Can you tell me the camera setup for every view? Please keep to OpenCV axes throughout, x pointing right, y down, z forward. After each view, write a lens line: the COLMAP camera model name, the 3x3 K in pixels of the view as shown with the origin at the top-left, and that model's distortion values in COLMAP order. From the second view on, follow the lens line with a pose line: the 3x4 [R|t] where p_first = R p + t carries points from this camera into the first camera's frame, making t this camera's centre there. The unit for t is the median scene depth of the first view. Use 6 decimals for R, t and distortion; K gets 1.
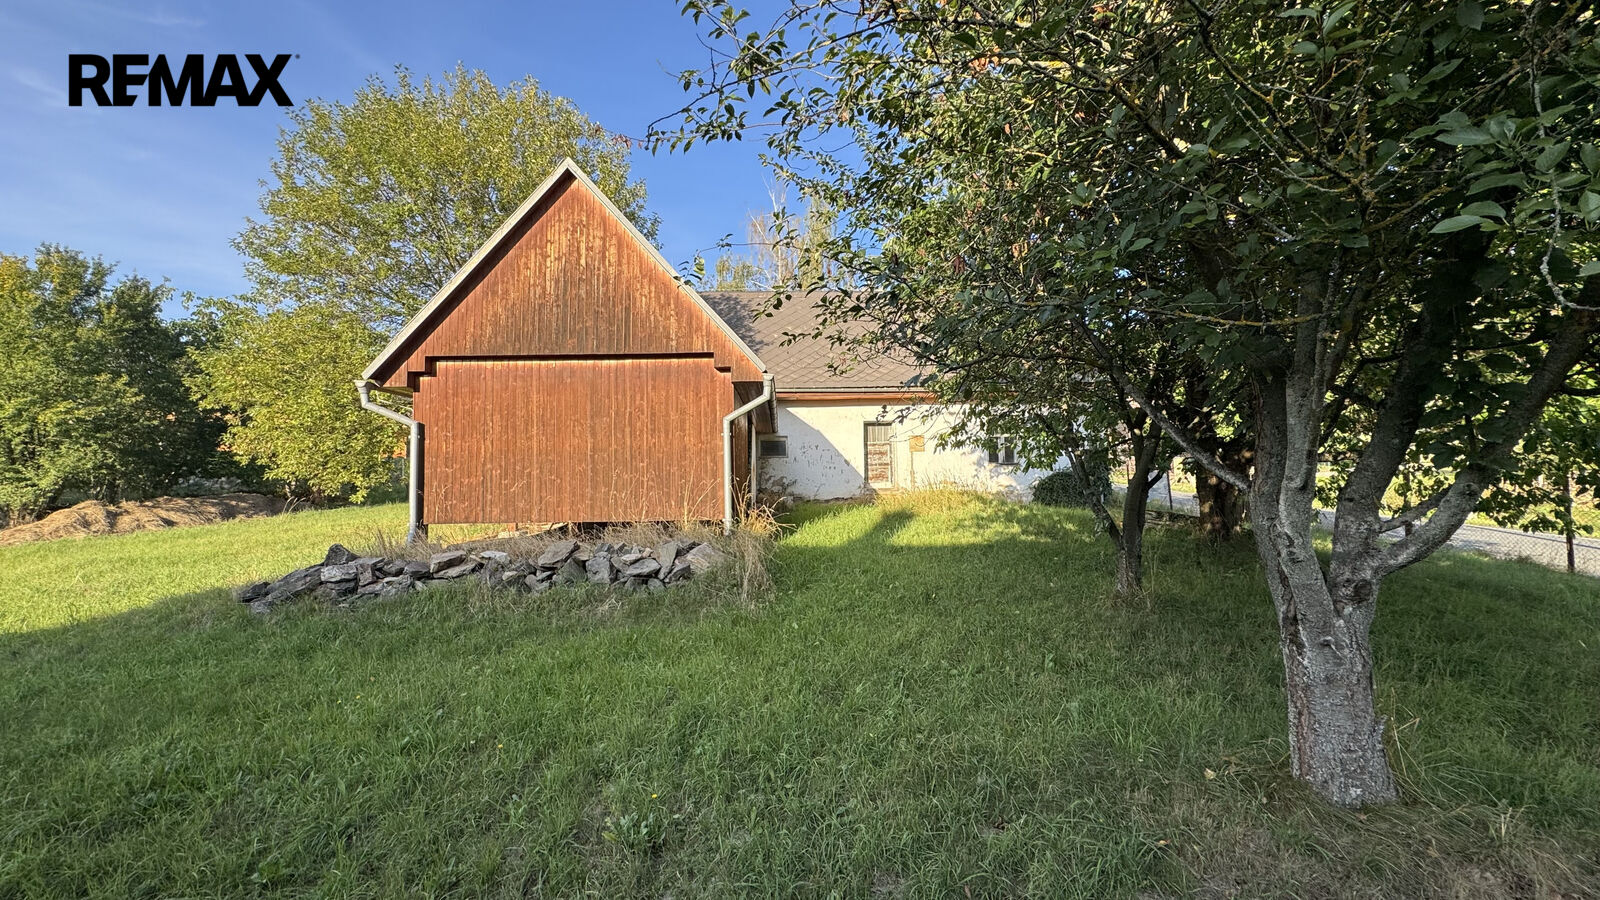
lens RADIAL K [[649.4, 0, 802.3], [0, 649.4, 447.7], [0, 0, 1]] dist [0.001465, 0.000446]
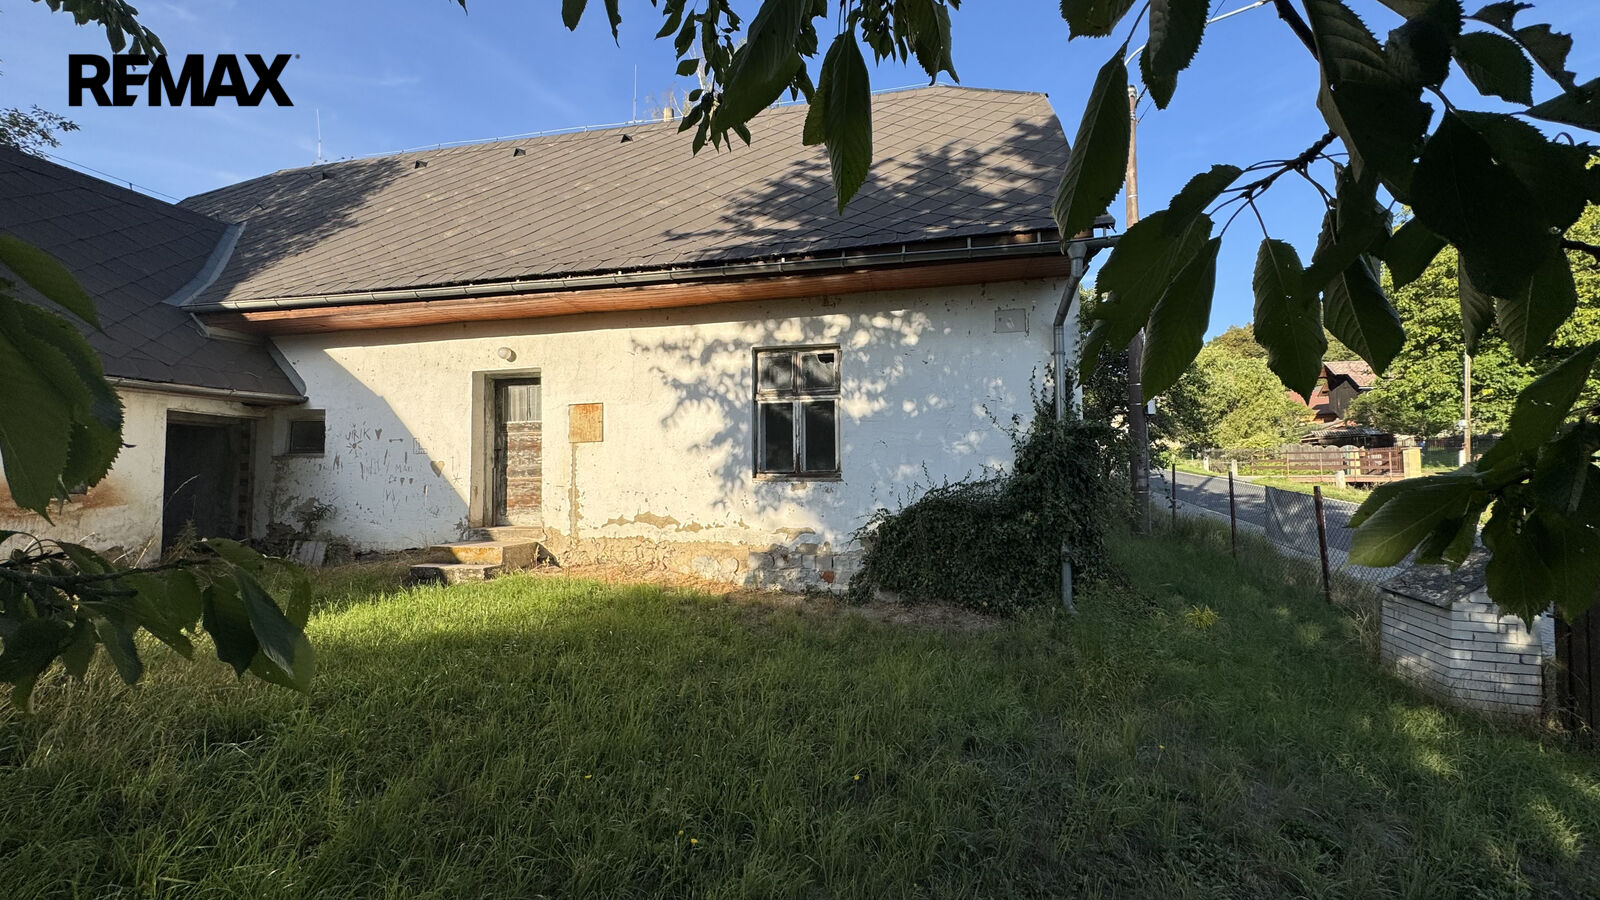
lens RADIAL K [[630.9, 0, 805.1], [0, 630.9, 443.2], [0, 0, 1]] dist [-0.000225, -0.000010]
pose [[0.973068, -0.002296, -0.230505, 0.789004], [0.002839, 0.999994, 0.002026, 0.011194], [0.230499, -0.002626, 0.973069, 1.253804]]
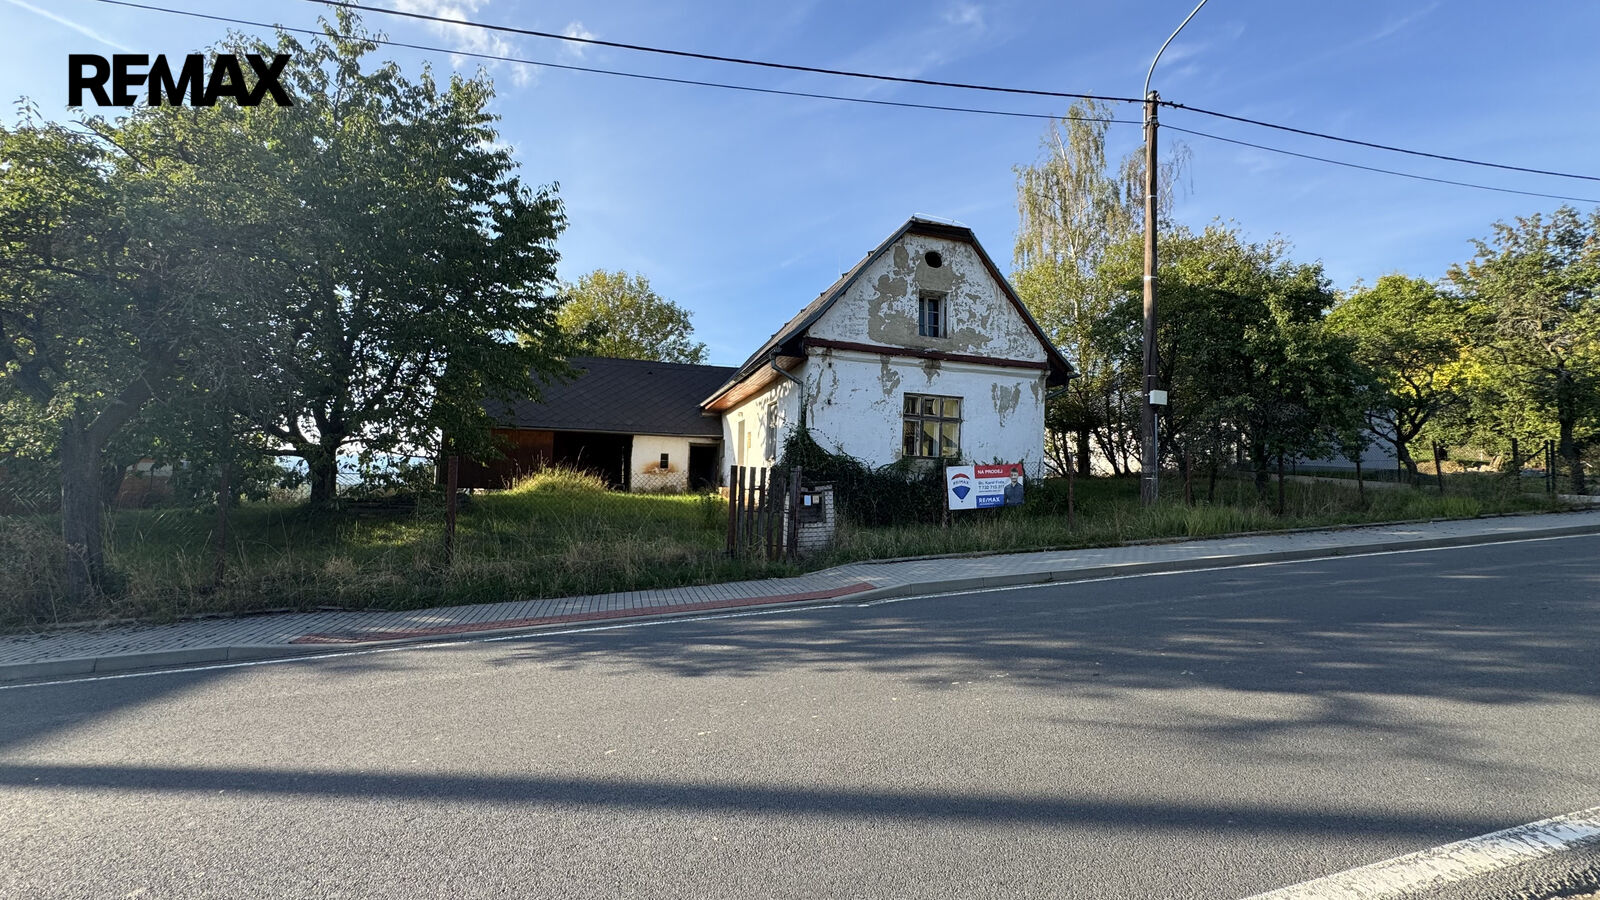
lens RADIAL K [[635.7, 0, 802.9], [0, 635.7, 447.9], [0, 0, 1]] dist [0.000405, -0.000347]
pose [[0.266050, -0.036473, -0.963269, 2.261676], [0.020003, 0.999278, -0.032312, 0.075682], [0.963752, -0.010672, 0.266588, 1.592922]]
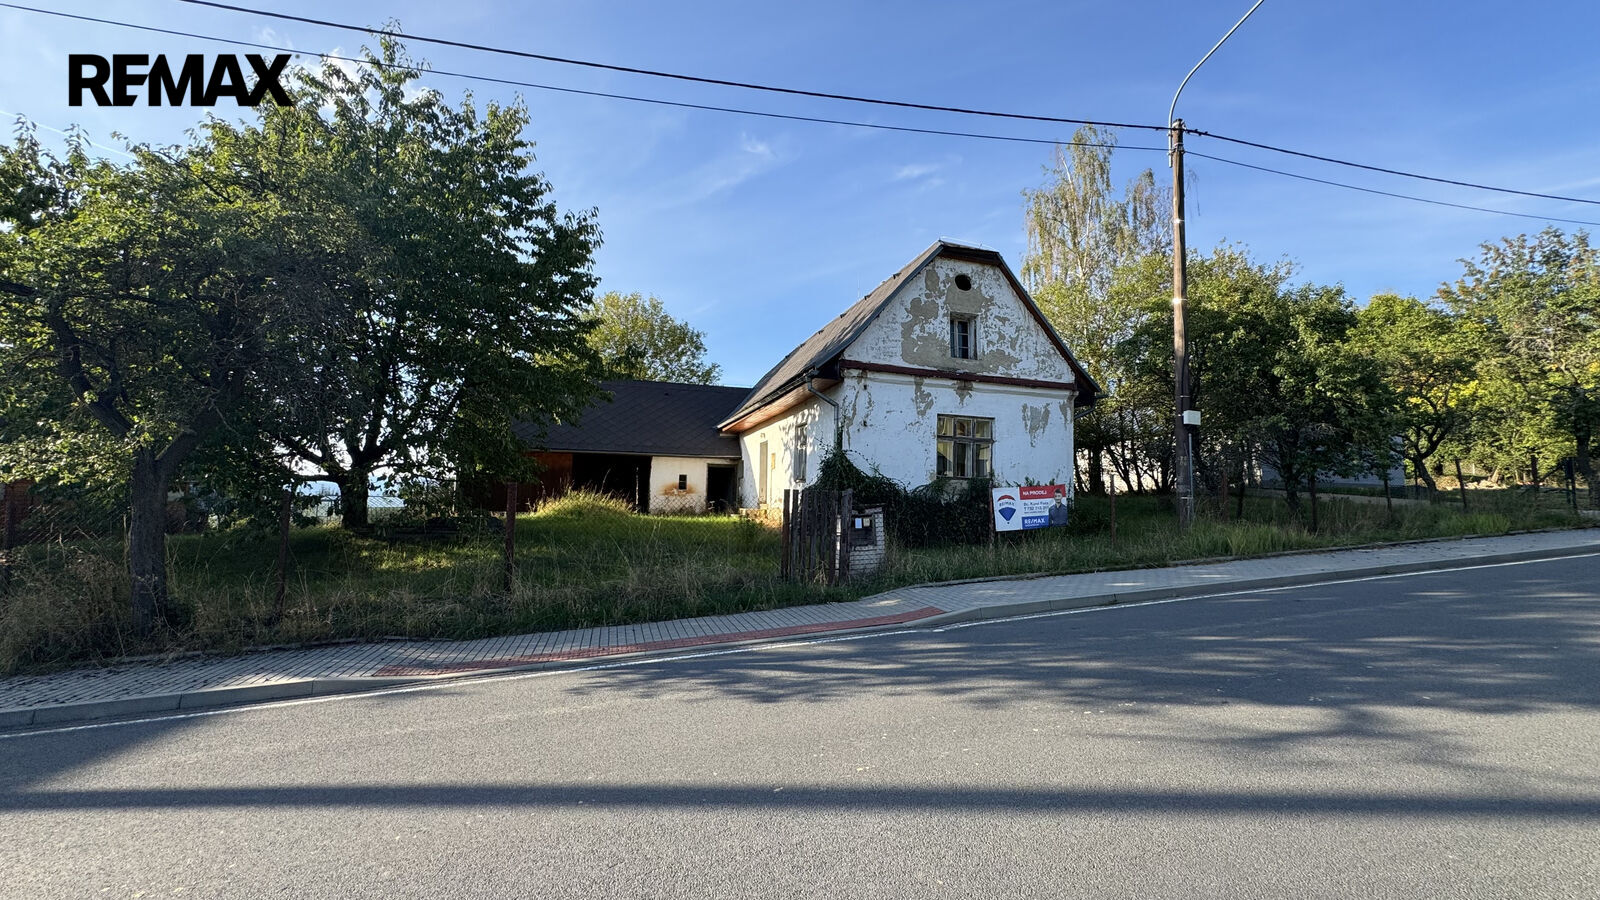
lens RADIAL K [[635.7, 0, 802.9], [0, 635.7, 447.9], [0, 0, 1]] dist [0.000405, -0.000347]
pose [[0.279345, -0.065200, -0.957975, 2.237402], [0.026779, 0.997833, -0.060104, 0.064739], [0.959817, -0.008864, 0.280486, 1.495451]]
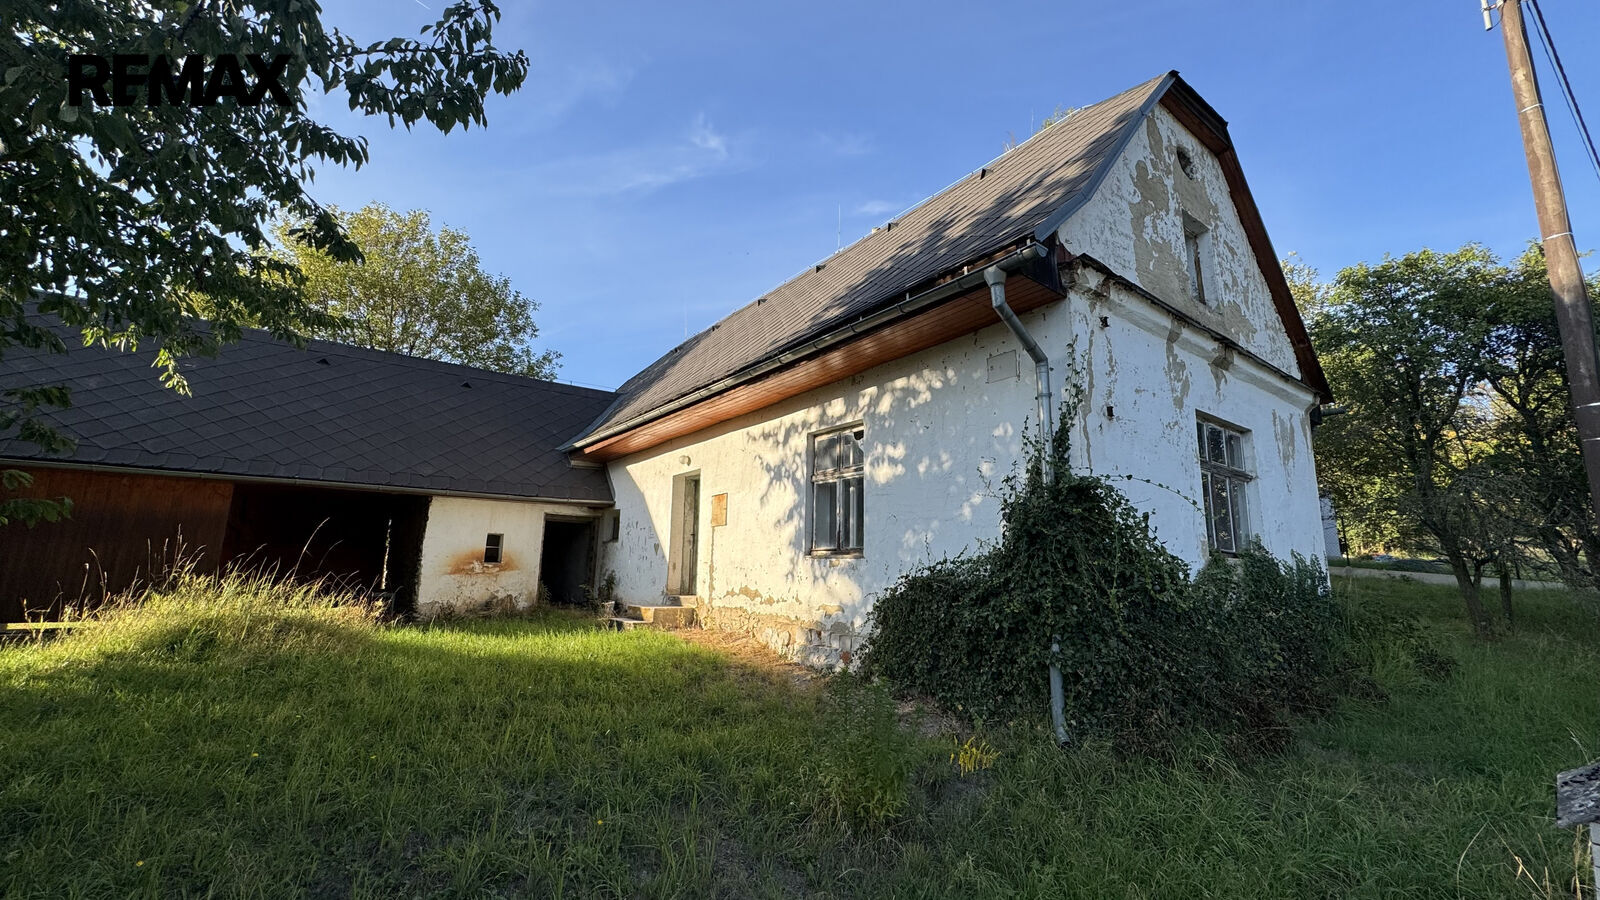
lens RADIAL K [[635.7, 0, 802.9], [0, 635.7, 447.9], [0, 0, 1]] dist [0.000405, -0.000347]
pose [[0.581662, -0.129539, -0.803050, 1.205634], [0.017046, 0.988962, -0.147182, 0.037232], [0.813252, 0.071922, 0.577450, 1.491542]]
